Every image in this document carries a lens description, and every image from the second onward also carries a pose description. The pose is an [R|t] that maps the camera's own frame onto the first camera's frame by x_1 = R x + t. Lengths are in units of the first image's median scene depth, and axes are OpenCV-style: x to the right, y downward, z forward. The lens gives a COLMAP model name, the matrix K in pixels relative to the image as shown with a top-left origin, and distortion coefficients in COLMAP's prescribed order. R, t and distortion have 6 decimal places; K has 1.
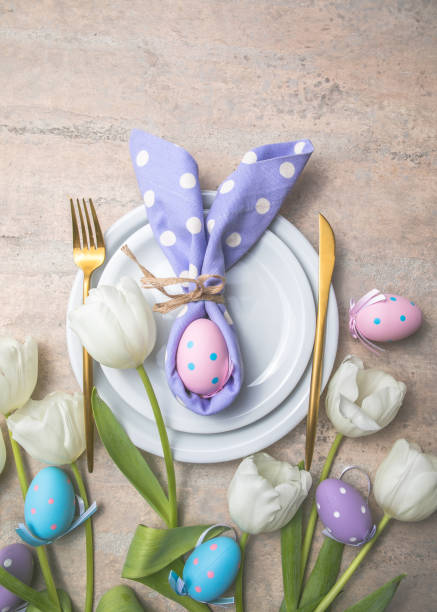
lens RADIAL K [[427.9, 0, 218.5], [0, 427.9, 306.0], [0, 0, 1]] dist [-0.099969, 0.060379]
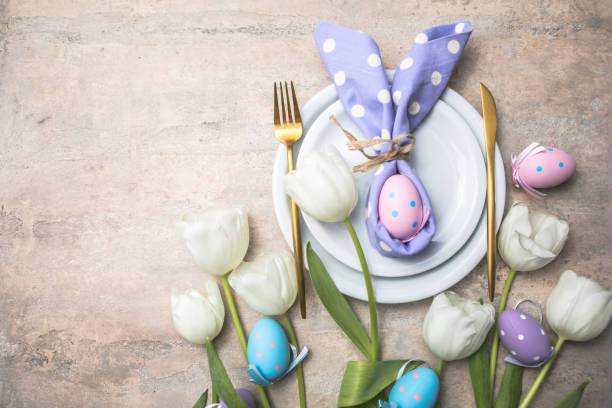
lens RADIAL K [[415.3, 0, 311.6], [0, 415.3, 201.0], [0, 0, 1]] dist [-0.103299, 0.062152]
pose [[0.997176, -0.073365, -0.016018, -0.225957], [0.073014, 0.997099, -0.021503, 0.095237], [0.017550, 0.020273, 0.999640, -0.122027]]
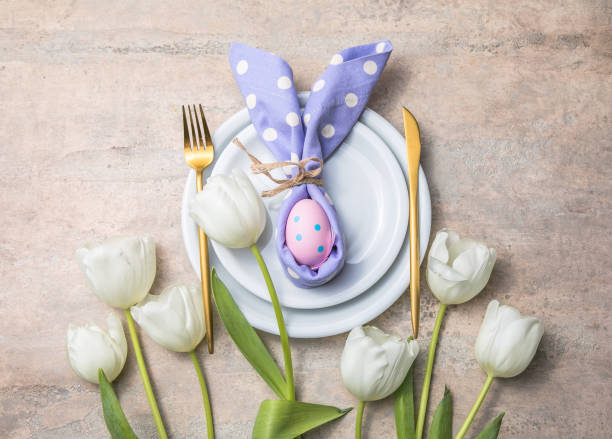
lens RADIAL K [[624.8, 0, 327.9], [0, 624.8, 218.0], [0, 0, 1]] dist [-0.077634, 0.098673]
pose [[0.997073, -0.075955, 0.008707, 0.002634], [0.076452, 0.990740, -0.112202, 0.236615], [-0.000104, 0.112539, 0.993647, -0.565849]]
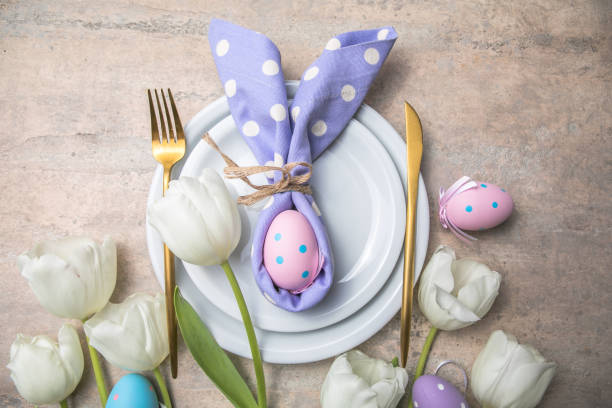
lens RADIAL K [[402.6, 0, 306.0], [0, 402.6, 204.0], [0, 0, 1]] dist [-0.097534, 0.058804]
pose [[0.999208, -0.028058, 0.028210, -0.022760], [0.028924, 0.999108, -0.030774, 0.039196], [-0.027321, 0.031566, 0.999128, 0.090708]]
